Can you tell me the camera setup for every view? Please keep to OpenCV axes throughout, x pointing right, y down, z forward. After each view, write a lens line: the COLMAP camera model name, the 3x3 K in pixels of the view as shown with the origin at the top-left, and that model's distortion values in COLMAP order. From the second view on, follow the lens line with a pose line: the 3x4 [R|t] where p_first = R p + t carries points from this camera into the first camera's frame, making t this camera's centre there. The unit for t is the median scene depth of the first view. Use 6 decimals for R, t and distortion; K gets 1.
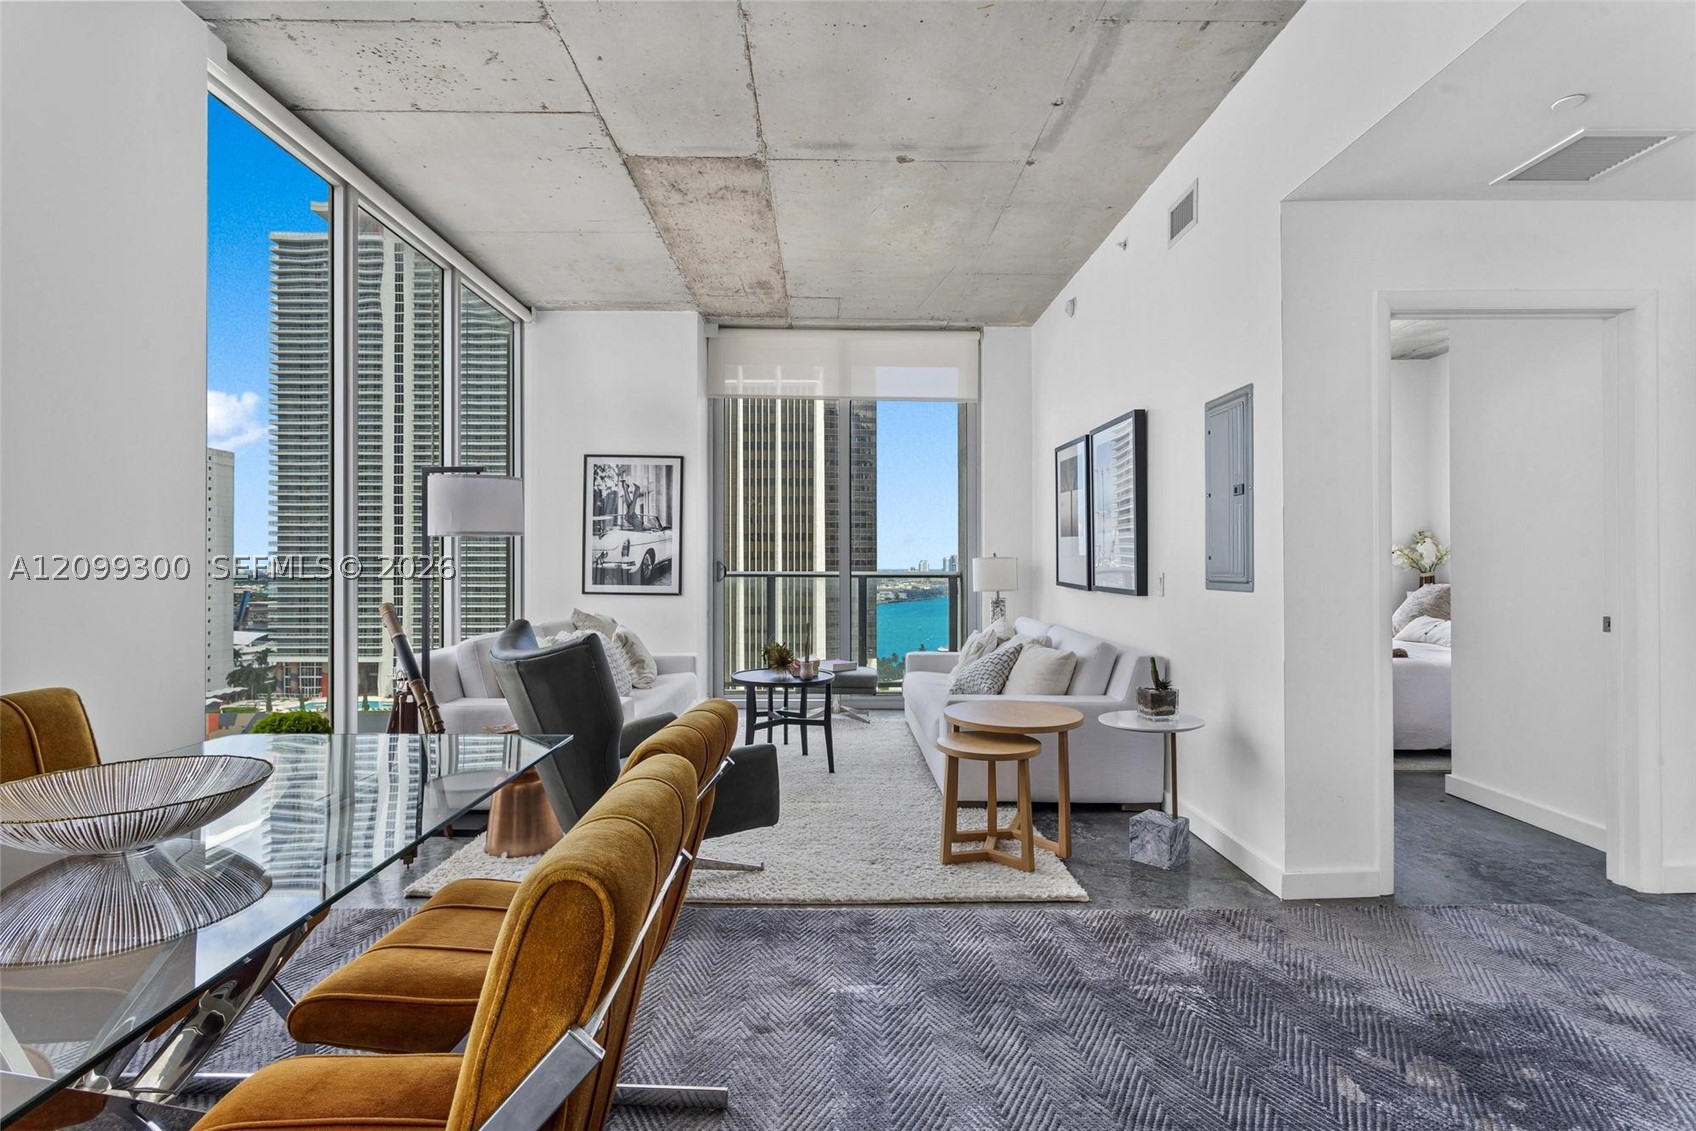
lens RADIAL K [[811.2, 0, 840.4], [0, 811.2, 564.4], [0, 0, 1]] dist [-0.004977, 0.001748]
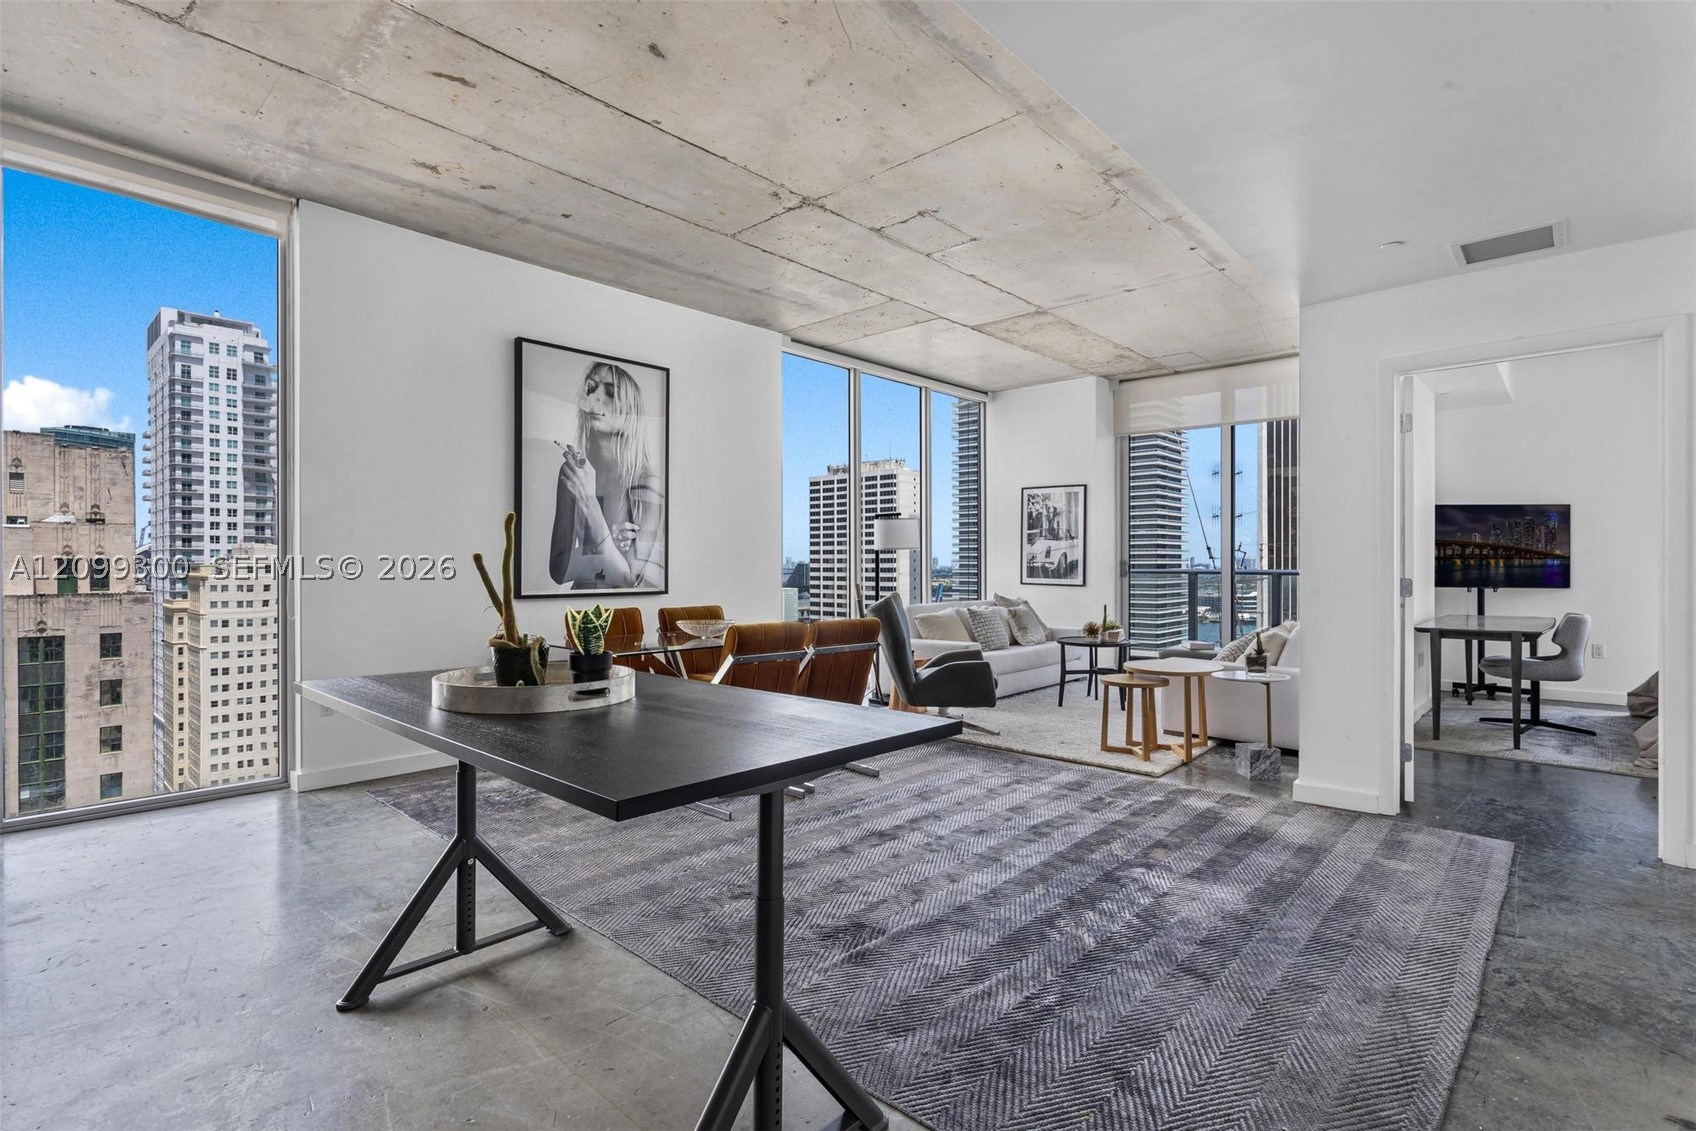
lens RADIAL K [[813.7, 0, 833.6], [0, 813.7, 545.0], [0, 0, 1]] dist [-0.000095, 0.000055]
pose [[0.719161, -0.015342, -0.694674, 0.449048], [0.000606, 0.999770, -0.021452, -0.002835], [0.694844, 0.015006, 0.719004, -0.272517]]
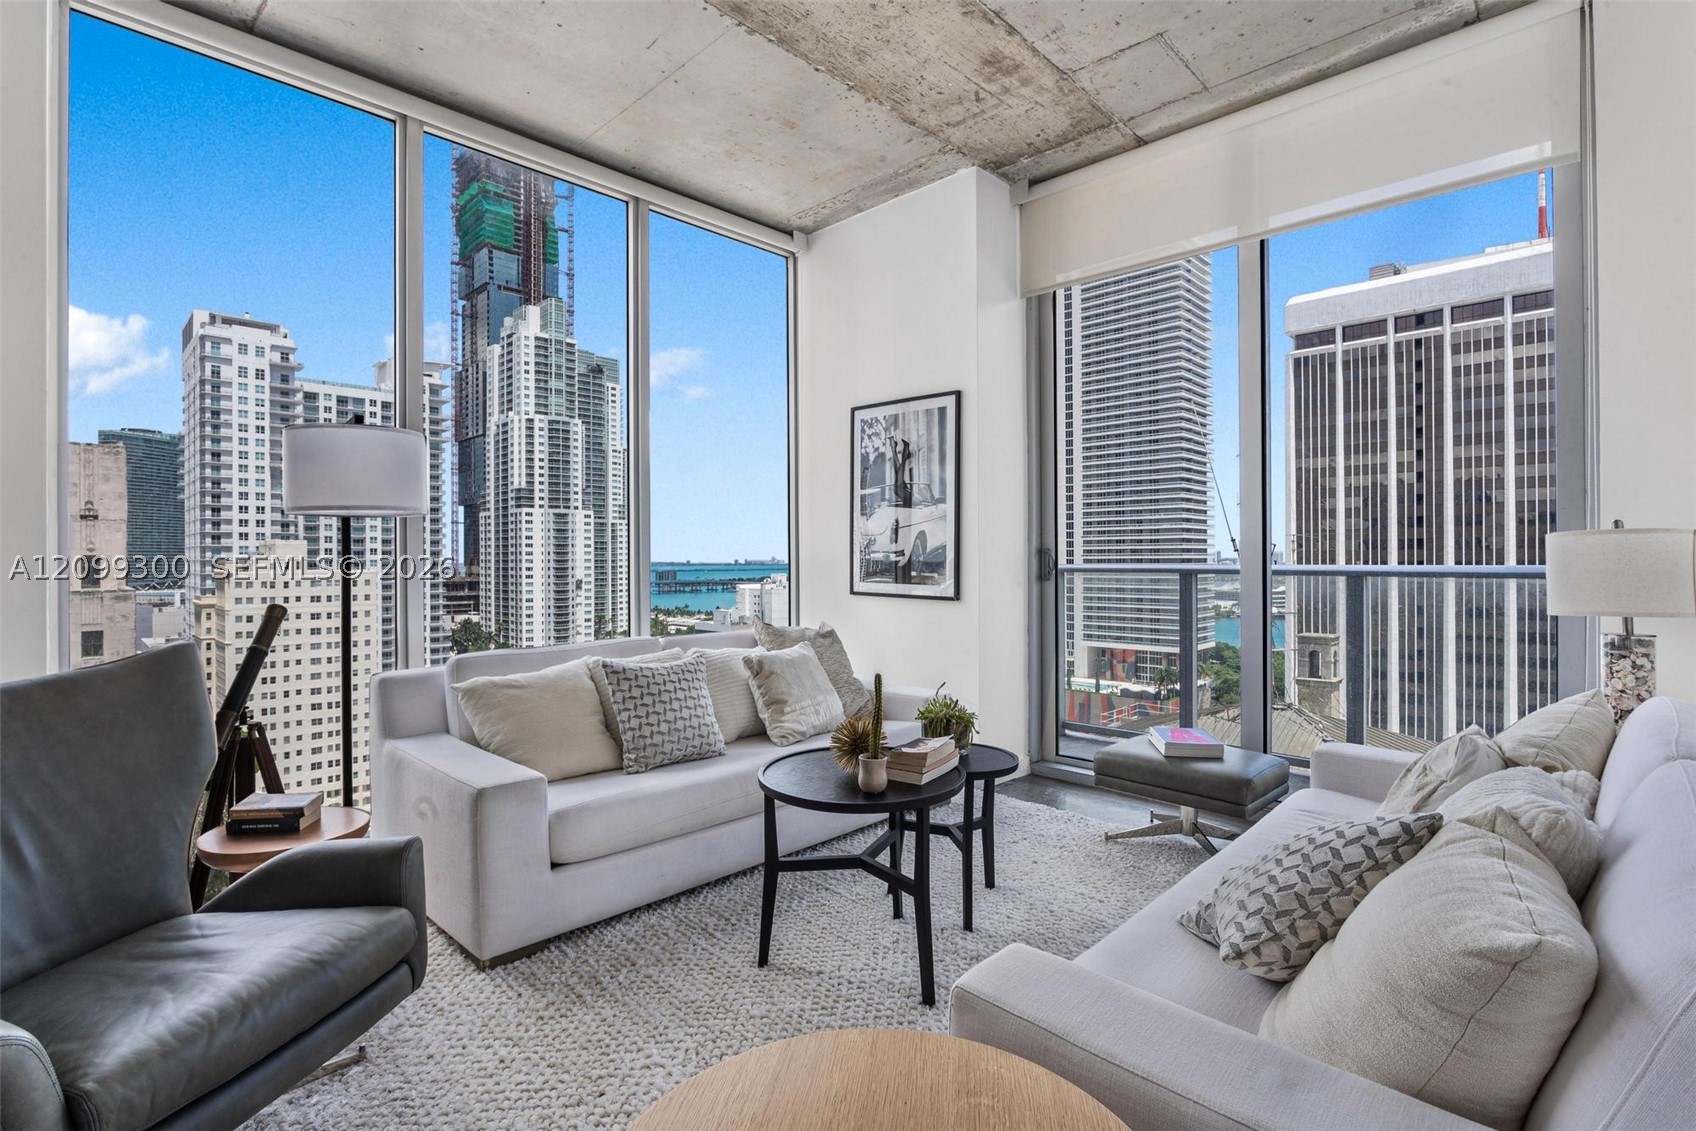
lens RADIAL K [[797.8, 0, 838.7], [0, 797.8, 537.1], [0, 0, 1]] dist [-0.009878, 0.000984]
pose [[0.697344, -0.020866, -0.716433, 0.201496], [0.003002, 0.999652, -0.026192, 0.002916], [0.716730, 0.016114, 0.697164, 0.480901]]
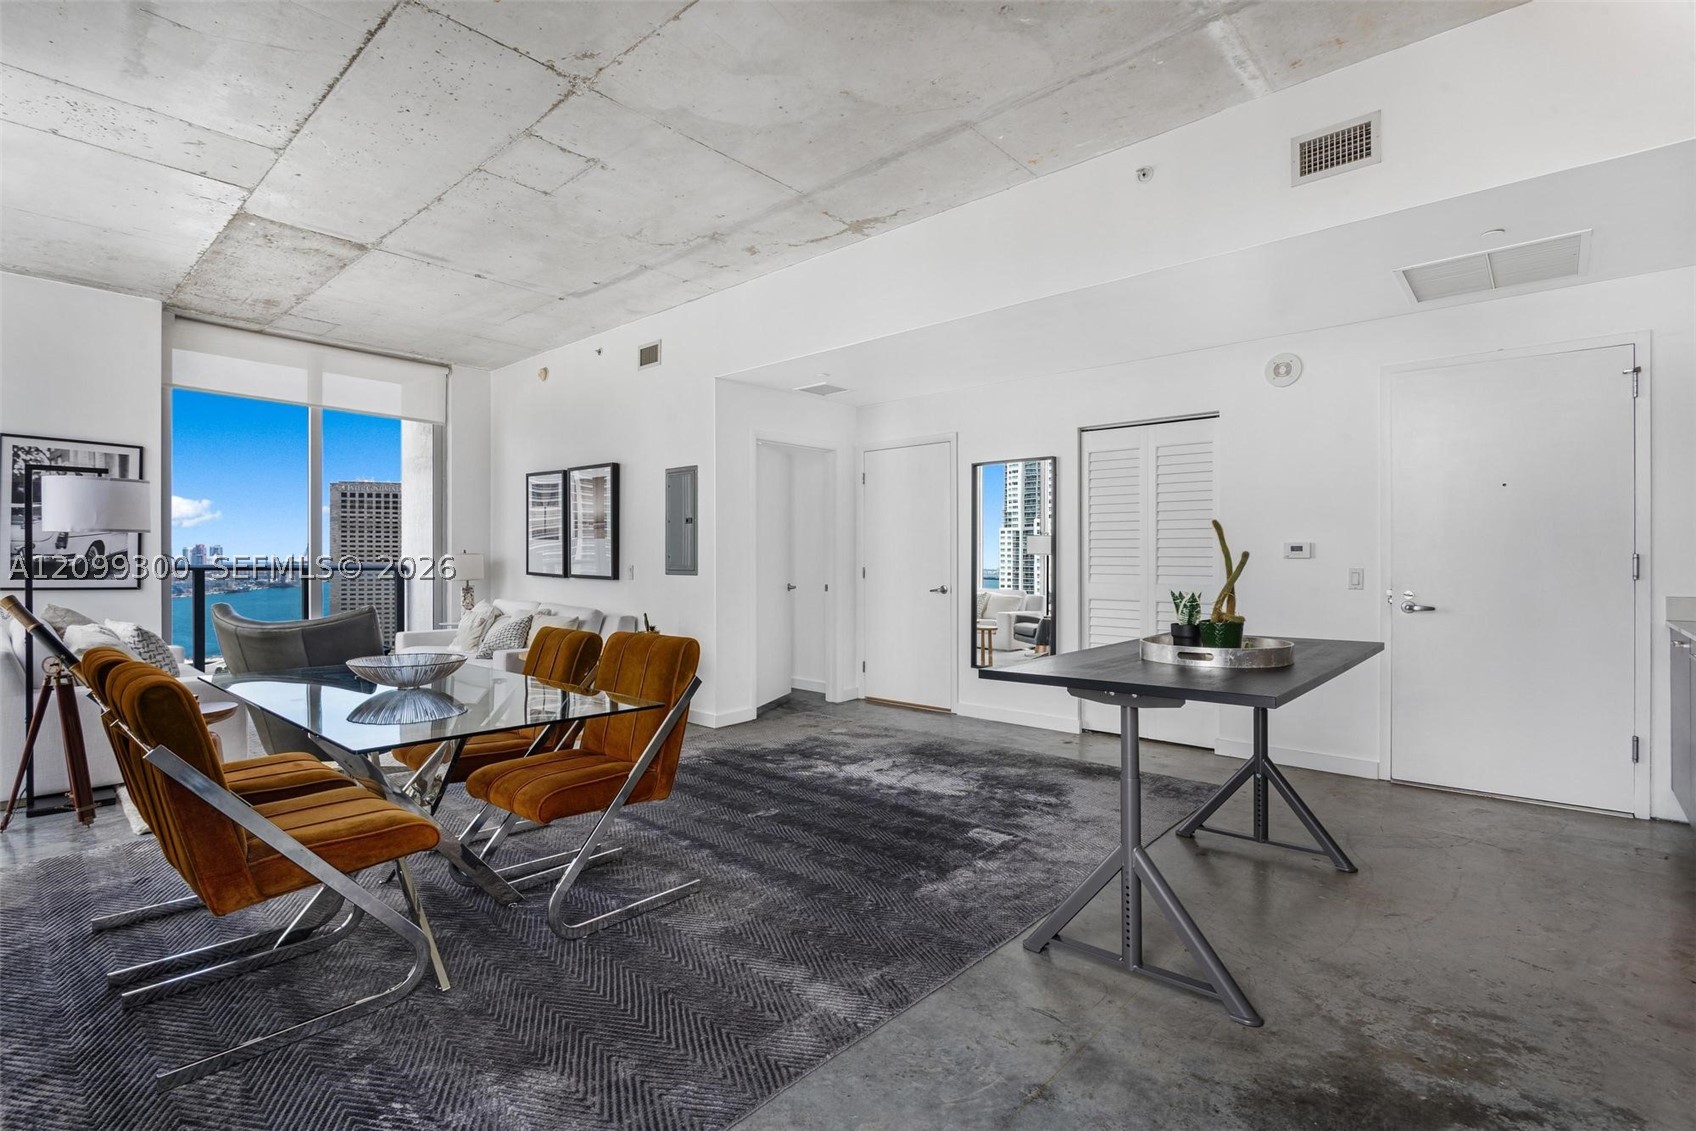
lens RADIAL K [[797.2, 0, 843.4], [0, 797.2, 556.5], [0, 0, 1]] dist [-0.007443, -0.000551]
pose [[0.677709, 0.006793, 0.735299, -0.324347], [-0.004978, 0.999977, -0.004649, -0.000949], [-0.735314, -0.000510, 0.677727, -0.266943]]
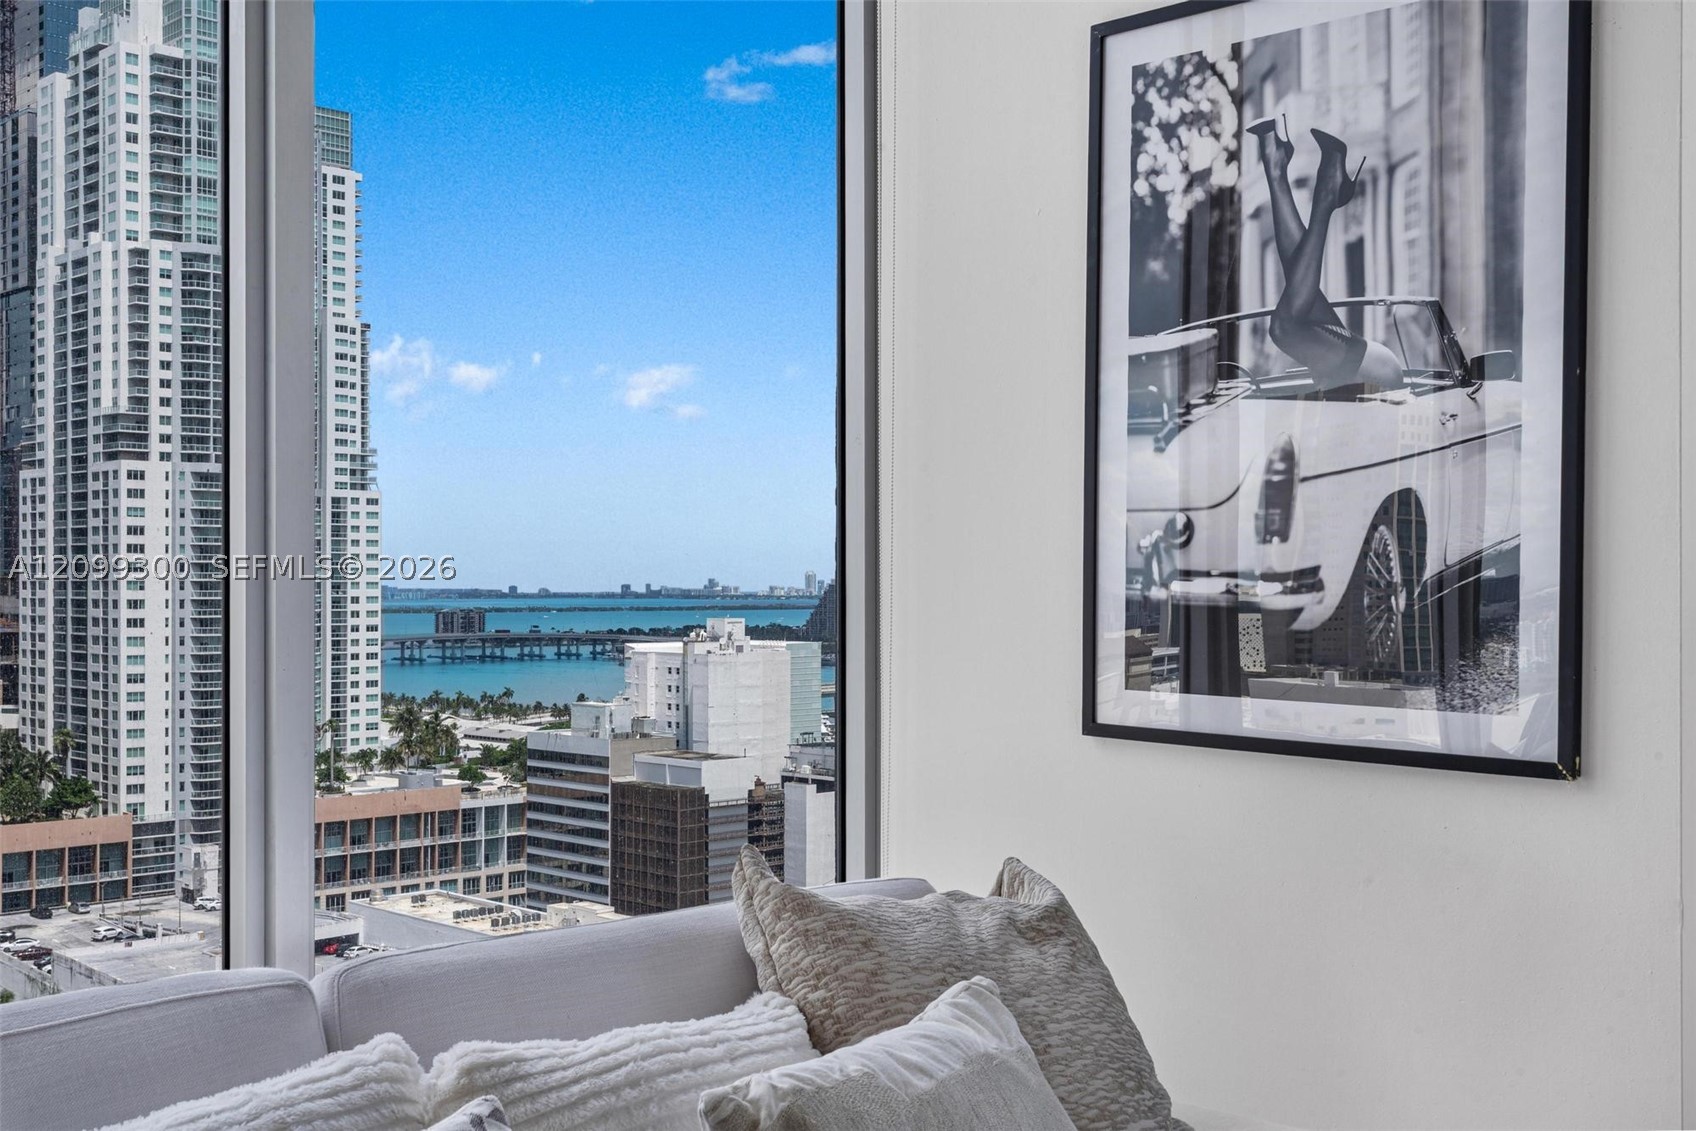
lens RADIAL K [[1864.1, 0, 850.7], [0, 1864.1, 538.5], [0, 0, 1]] dist [0.021681, -0.032908]
pose [[0.692121, -0.015126, -0.721623, -0.030716], [-0.002440, 0.999726, -0.023296, -0.000394], [0.721777, 0.017885, 0.691894, 0.646396]]
